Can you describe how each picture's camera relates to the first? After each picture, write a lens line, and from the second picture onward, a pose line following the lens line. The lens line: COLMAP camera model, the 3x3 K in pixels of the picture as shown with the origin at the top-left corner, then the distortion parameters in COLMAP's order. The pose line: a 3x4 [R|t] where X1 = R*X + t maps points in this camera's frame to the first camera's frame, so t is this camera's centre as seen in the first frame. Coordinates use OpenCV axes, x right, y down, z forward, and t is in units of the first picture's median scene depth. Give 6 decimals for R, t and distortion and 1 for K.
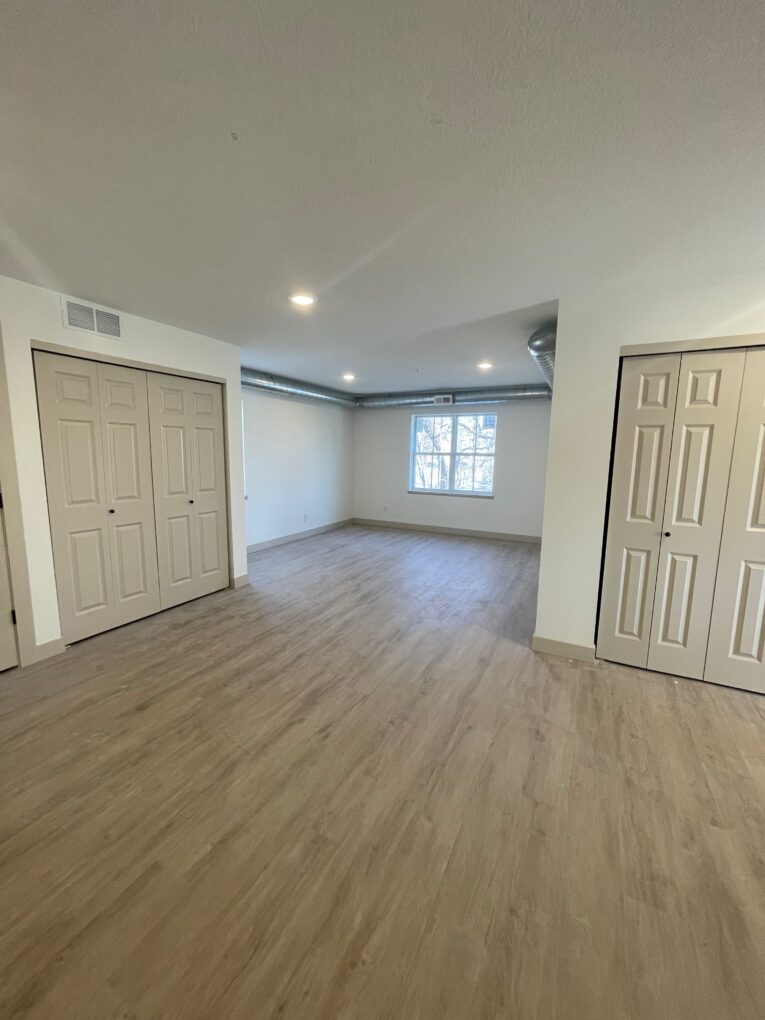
lens RADIAL K [[408.6, 0, 380.6], [0, 408.6, 507.8], [0, 0, 1]] dist [-0.000817, 0.000643]
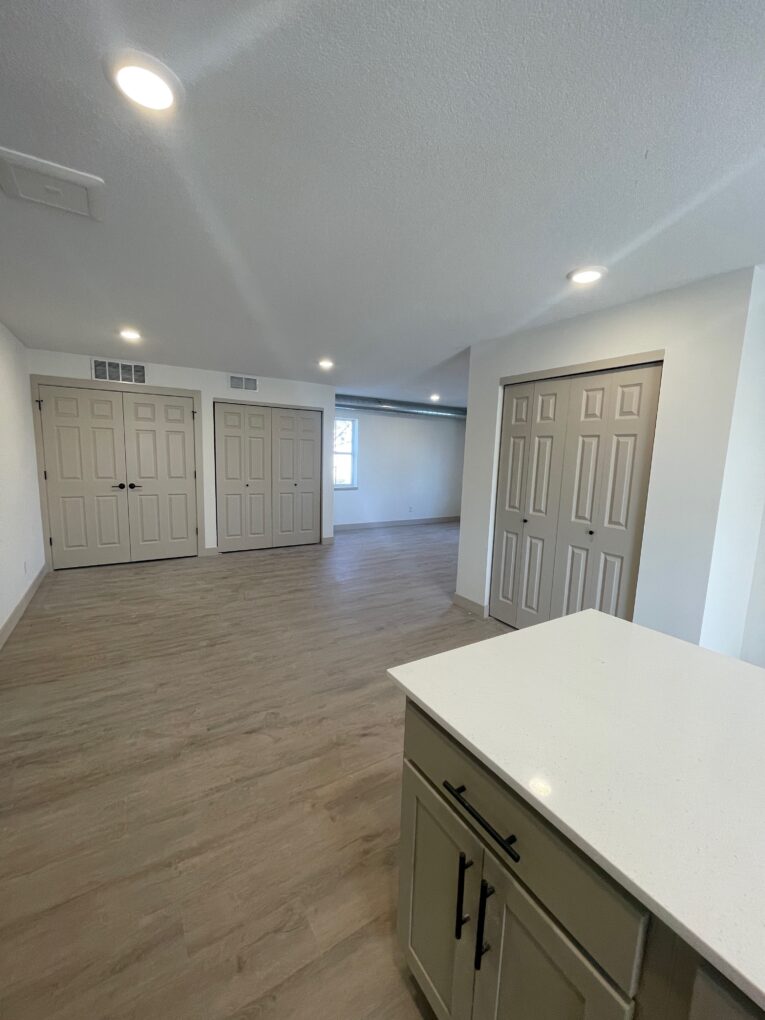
lens RADIAL K [[408.6, 0, 380.6], [0, 408.6, 507.8], [0, 0, 1]] dist [-0.000817, 0.000643]
pose [[0.862912, 0.078946, -0.499149, 0.884276], [-0.088746, 0.996046, 0.004115, 0.055453], [0.497500, 0.040747, 0.866506, -0.320856]]
